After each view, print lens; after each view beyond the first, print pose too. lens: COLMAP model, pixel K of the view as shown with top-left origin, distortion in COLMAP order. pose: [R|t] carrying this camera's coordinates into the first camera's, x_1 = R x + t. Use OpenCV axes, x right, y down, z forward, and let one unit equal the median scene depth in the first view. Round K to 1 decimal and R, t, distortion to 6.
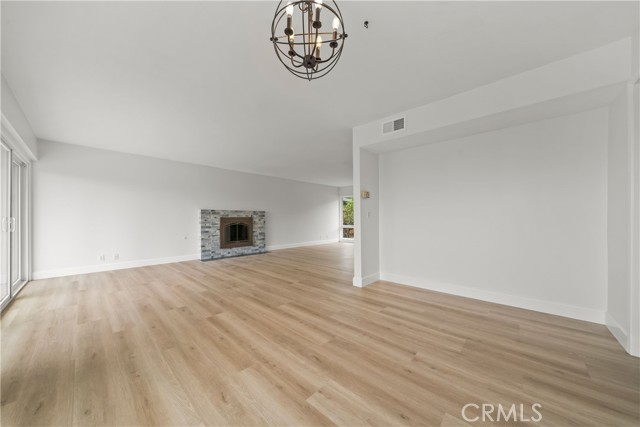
lens RADIAL K [[221.3, 0, 319.5], [0, 221.3, 219.3], [0, 0, 1]] dist [-0.002340, -0.000145]
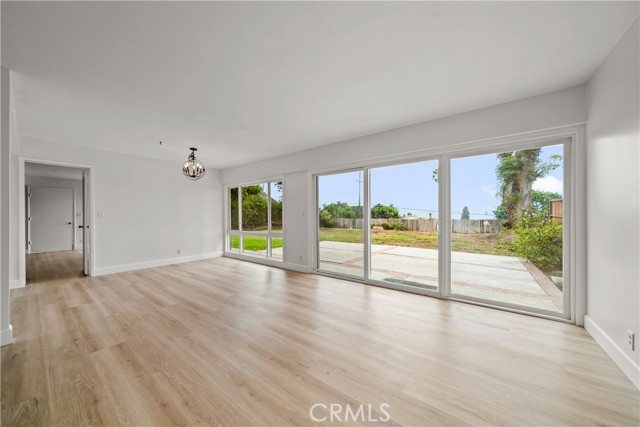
lens RADIAL K [[220.6, 0, 319.4], [0, 220.6, 215.3], [0, 0, 1]] dist [-0.001213, -0.000107]
pose [[-0.994735, 0.006314, -0.102285, -0.778171], [0.006185, 0.999980, 0.001583, -0.039082], [0.102293, 0.000942, -0.994754, 2.180555]]
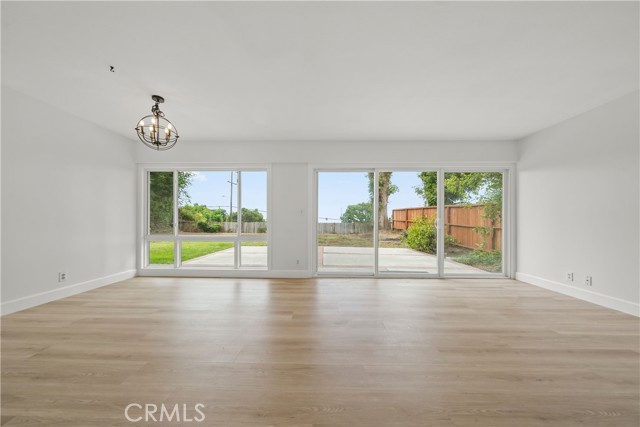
lens RADIAL K [[221.3, 0, 319.5], [0, 221.3, 219.3], [0, 0, 1]] dist [-0.002340, -0.000145]
pose [[-0.744007, -0.004389, -0.668157, 0.097453], [-0.003629, 0.999990, -0.002528, 0.006413], [0.668162, 0.000544, -0.744016, 1.670873]]
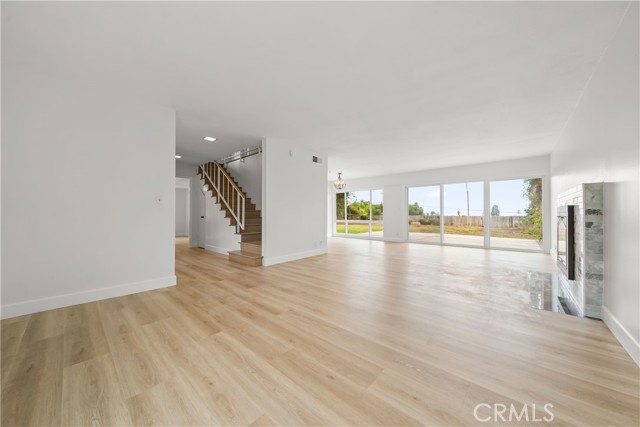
lens RADIAL K [[225.7, 0, 317.1], [0, 225.7, 211.4], [0, 0, 1]] dist [-0.000899, -0.000113]
pose [[-0.999774, 0.003543, -0.020944, 0.354095], [0.003773, 0.999933, -0.010948, 0.016546], [0.020904, -0.011025, -0.999721, 3.520195]]
